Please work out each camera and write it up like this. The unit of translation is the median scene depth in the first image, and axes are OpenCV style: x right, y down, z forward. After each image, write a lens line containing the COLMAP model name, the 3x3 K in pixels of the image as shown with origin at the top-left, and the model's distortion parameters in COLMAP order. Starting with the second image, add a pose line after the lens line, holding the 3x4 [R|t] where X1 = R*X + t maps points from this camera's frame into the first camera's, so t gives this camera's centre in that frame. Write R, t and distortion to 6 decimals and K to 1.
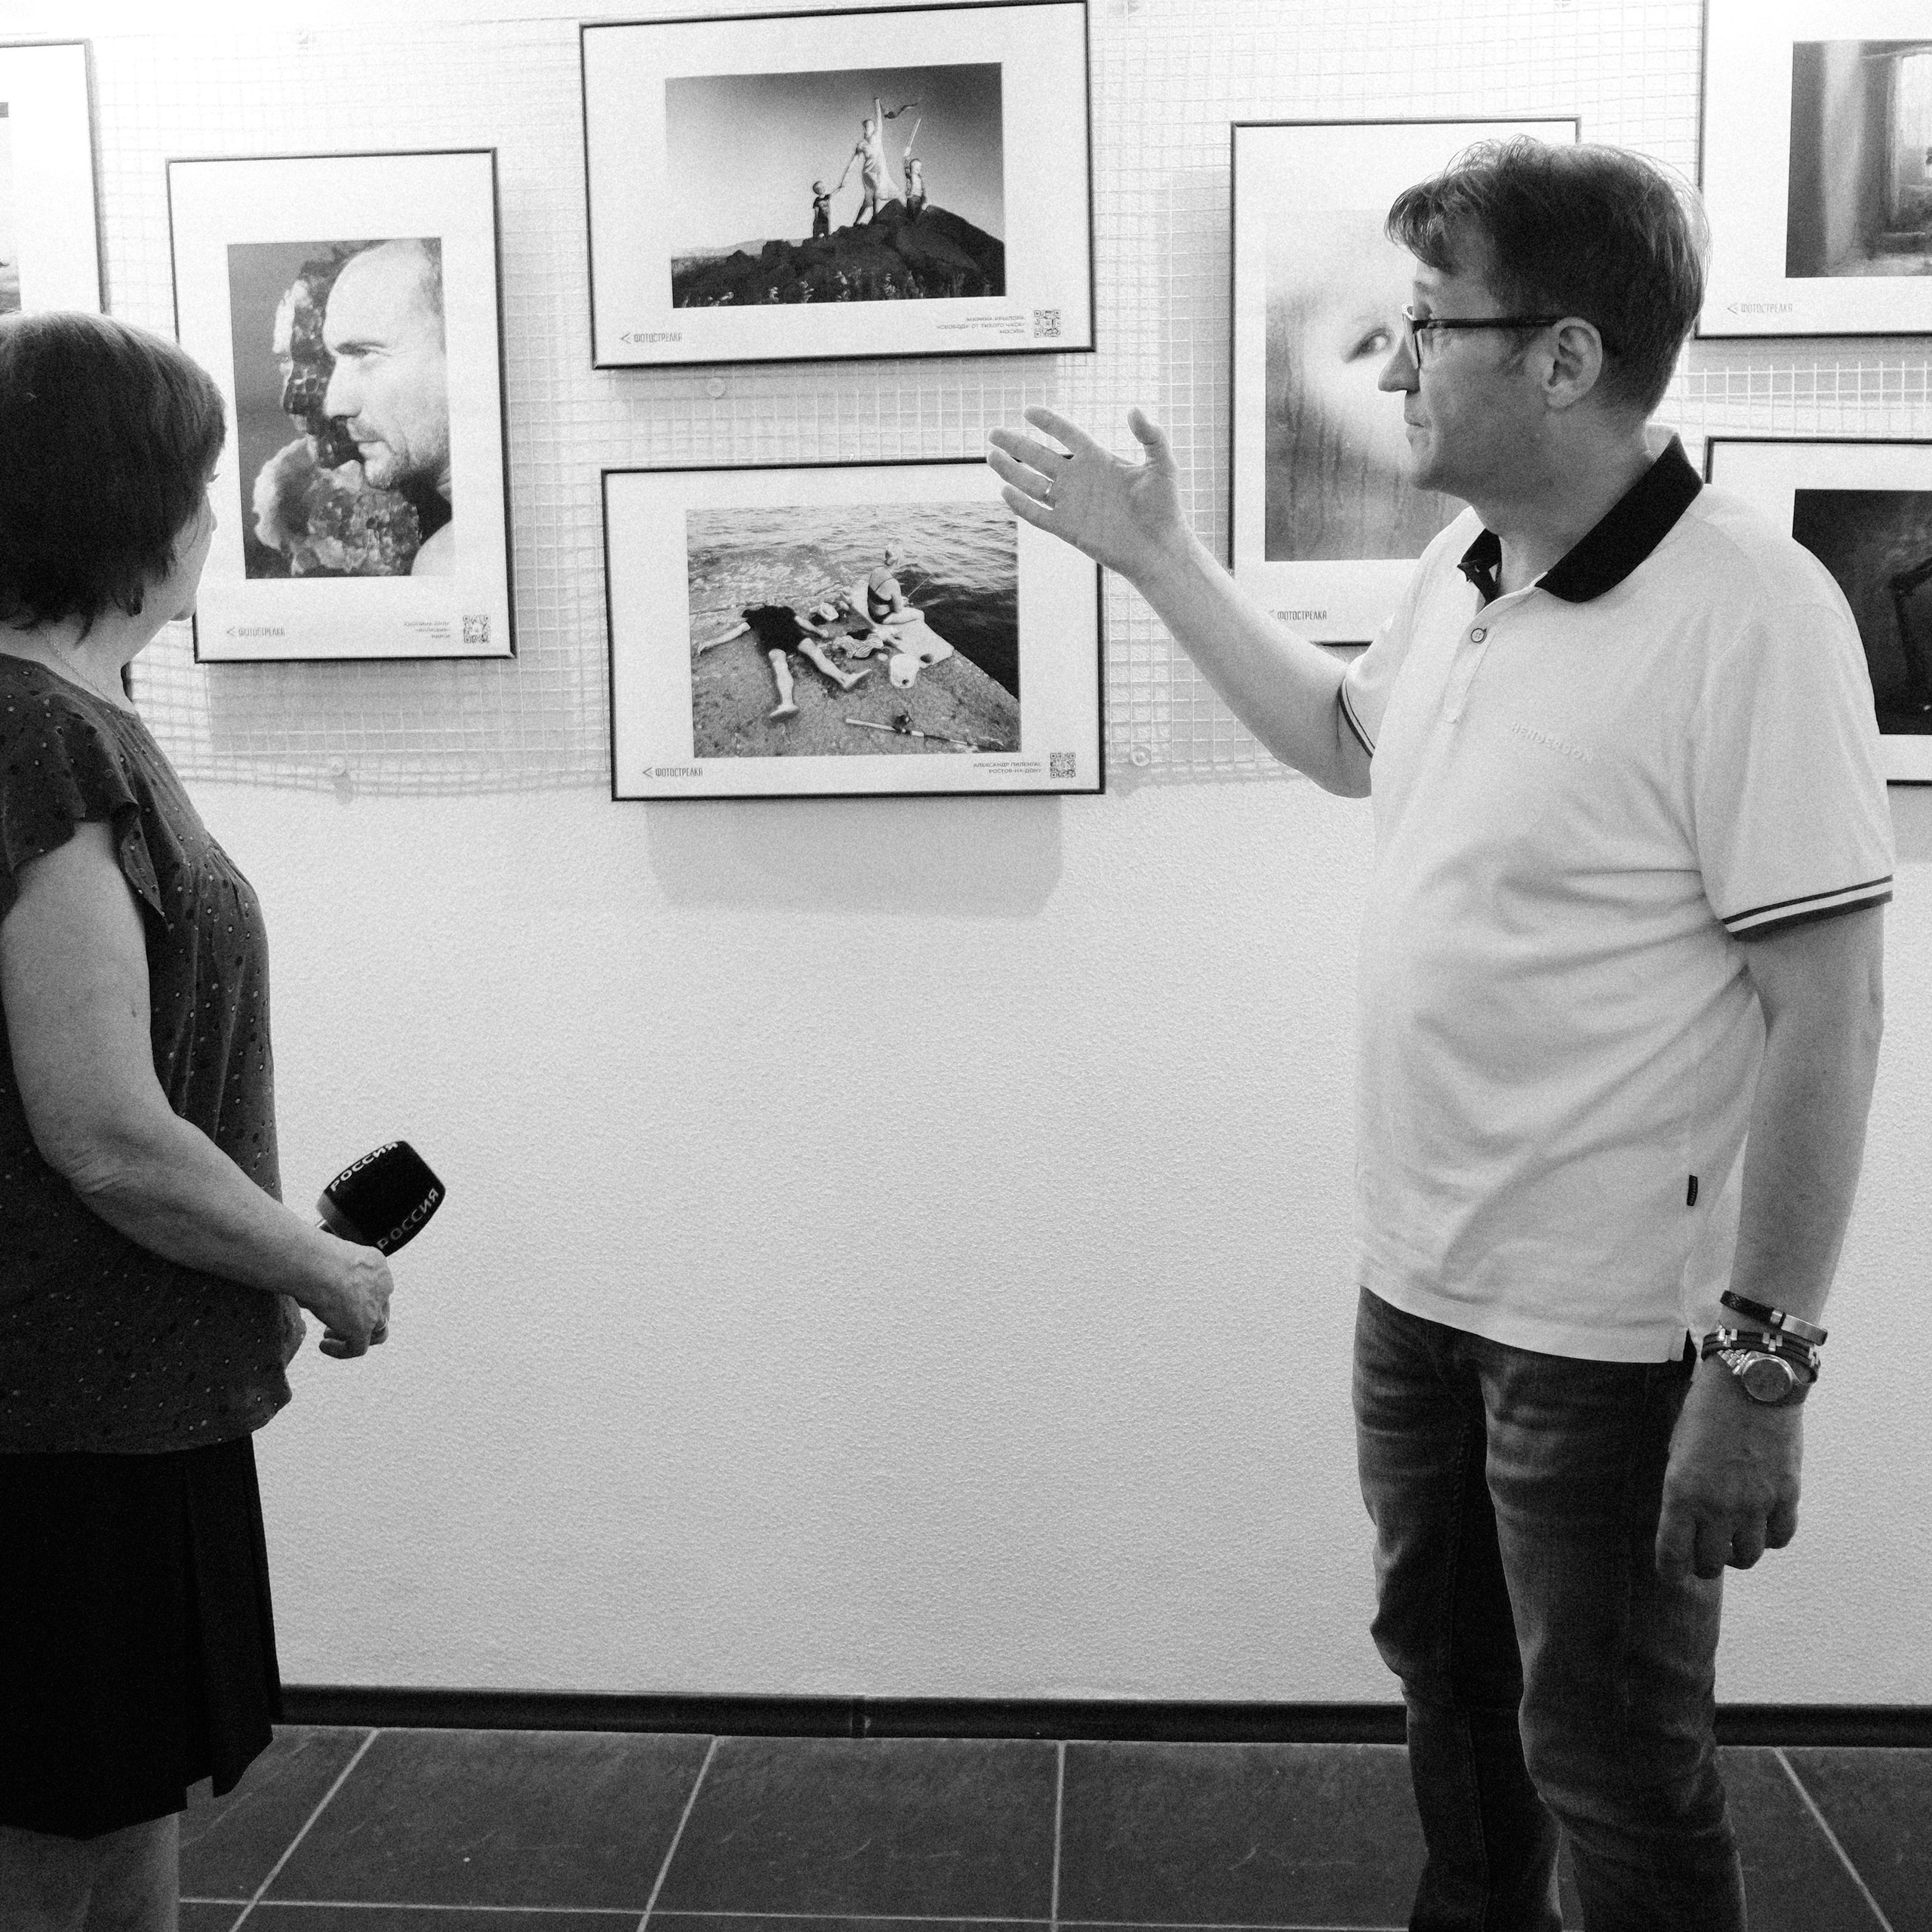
lens RADIAL K [[2337.4, 0, 970.1], [0, 2337.4, 986.8], [0, 0, 1]] dist [-0.024873, 0.000000]
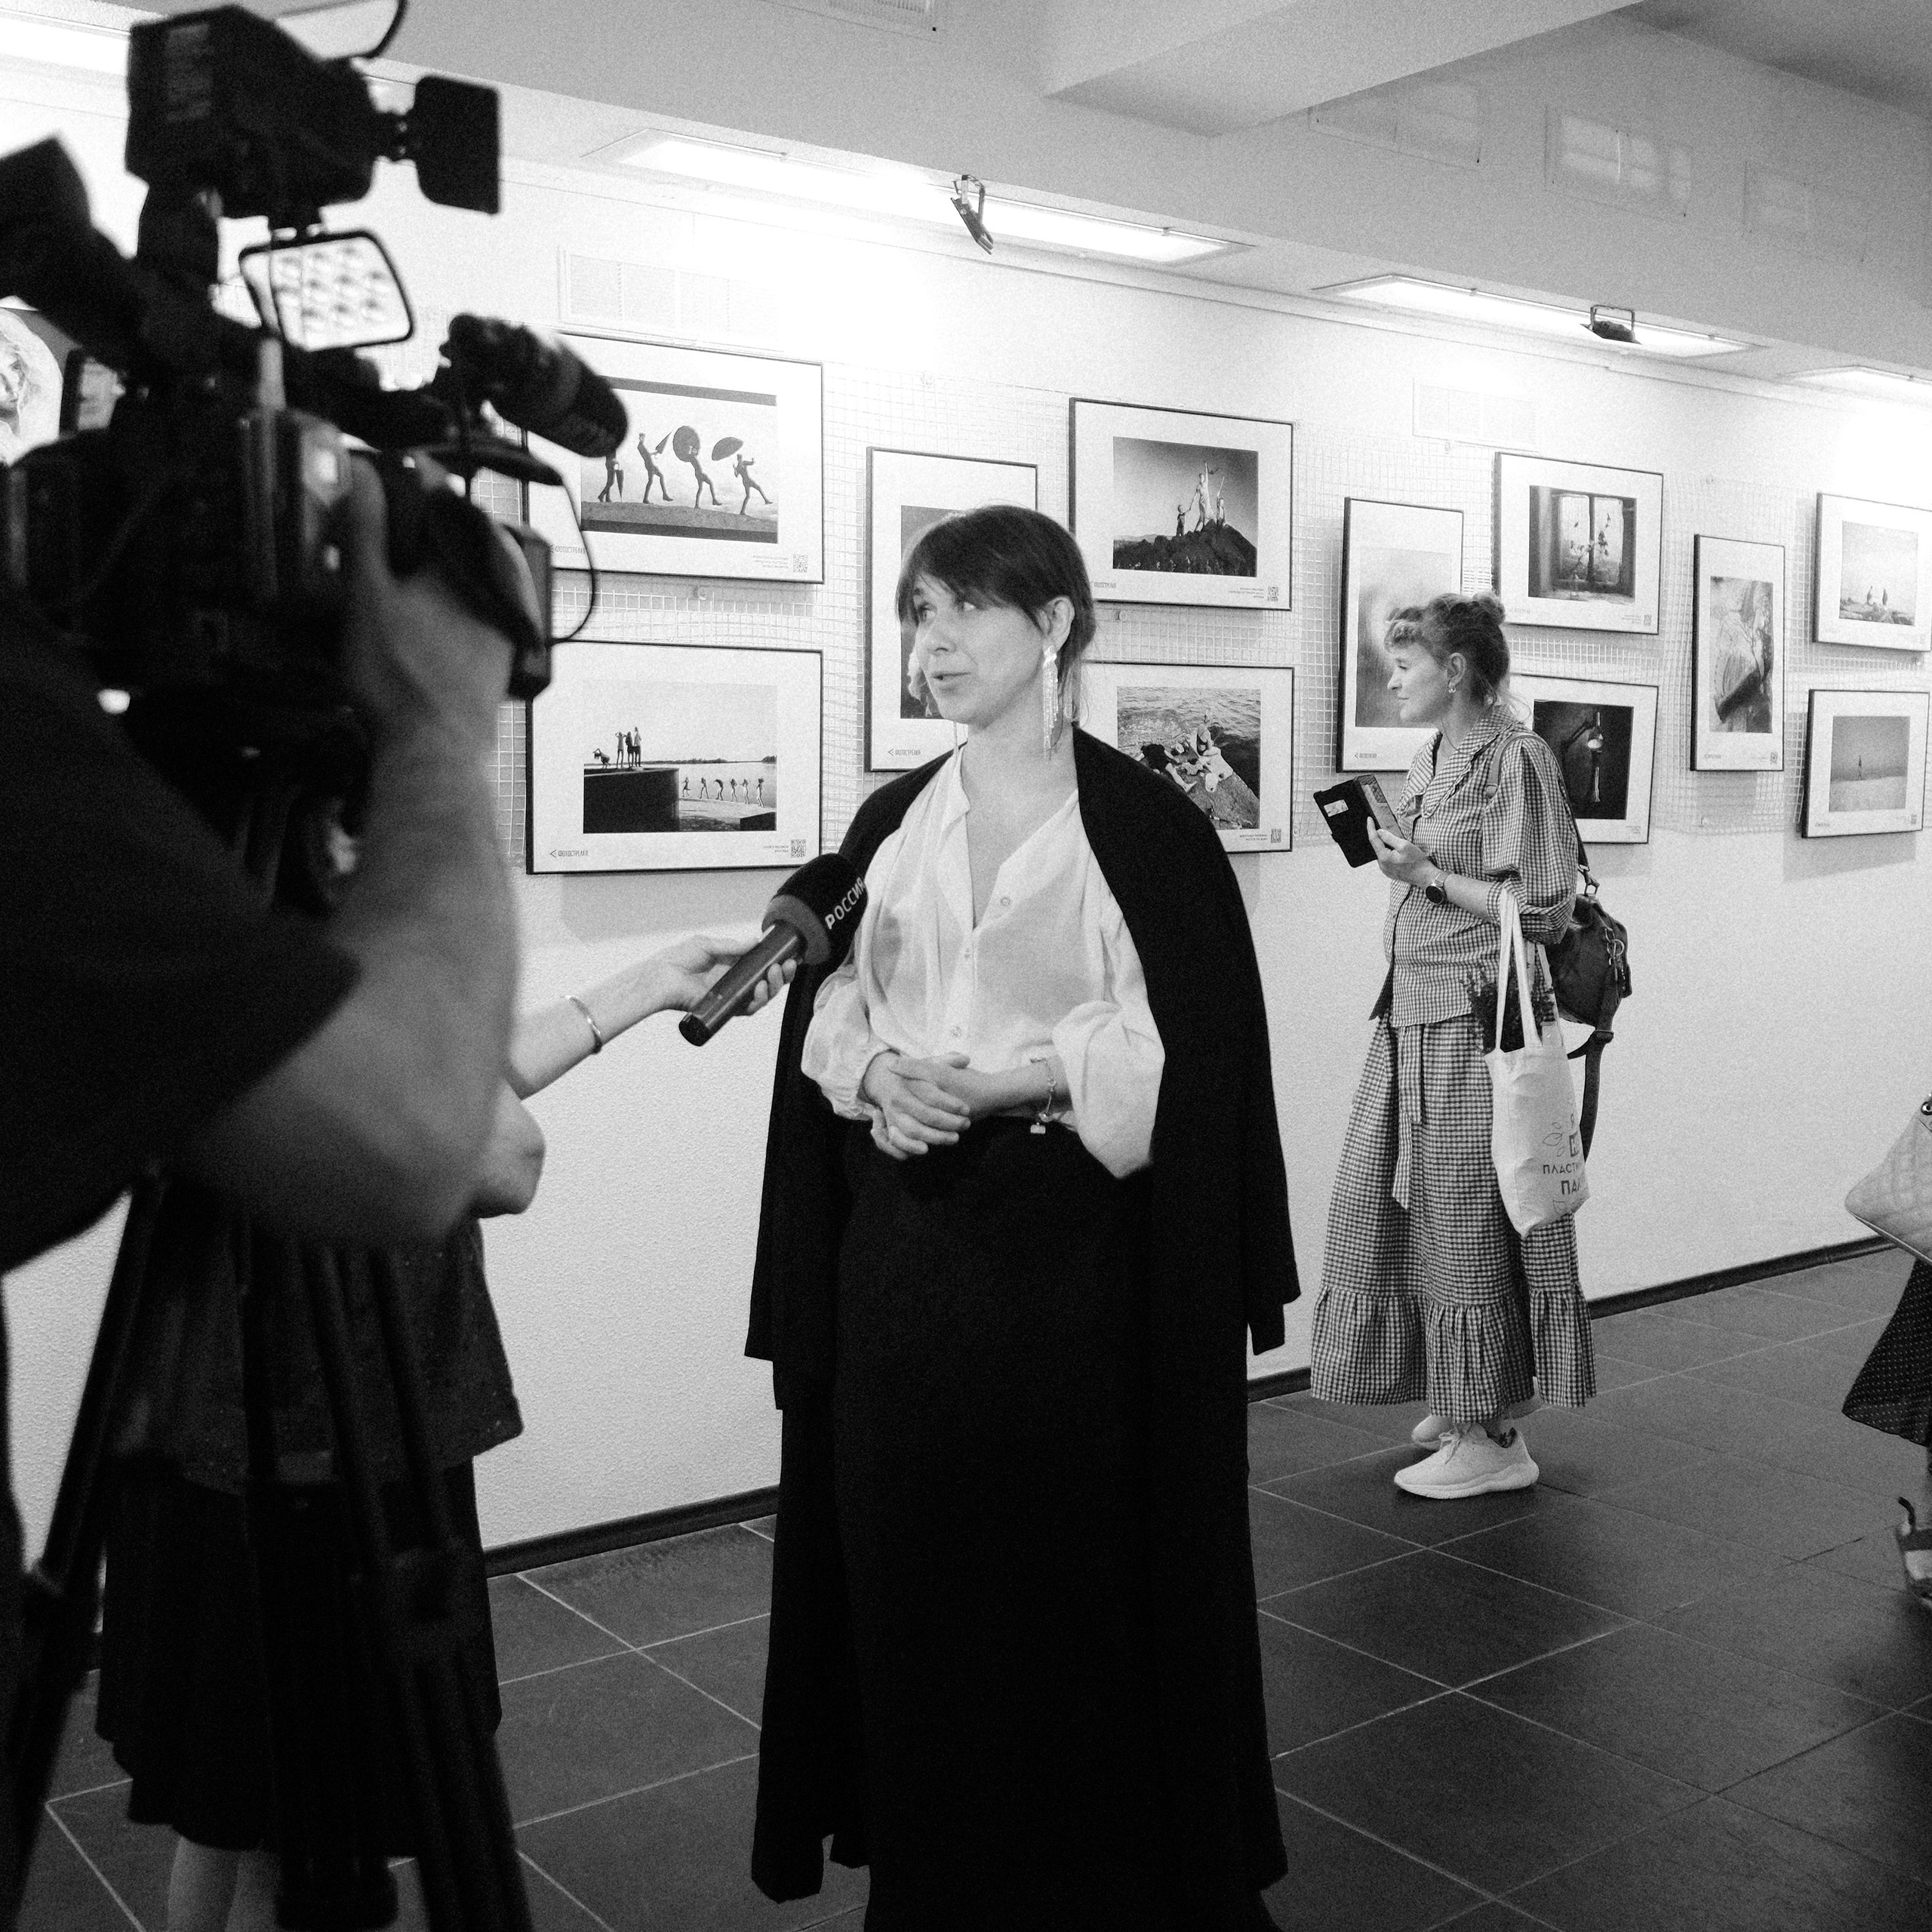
lens RADIAL K [[2251.0, 0, 981.7], [0, 2251.0, 979.3], [0, 0, 1]] dist [-0.007558, 0.000000]
pose [[0.753216, -0.045701, 0.656184, -1.291011], [0.075789, 0.996969, -0.017561, 0.029915], [-0.653393, 0.062959, 0.754397, -0.160575]]
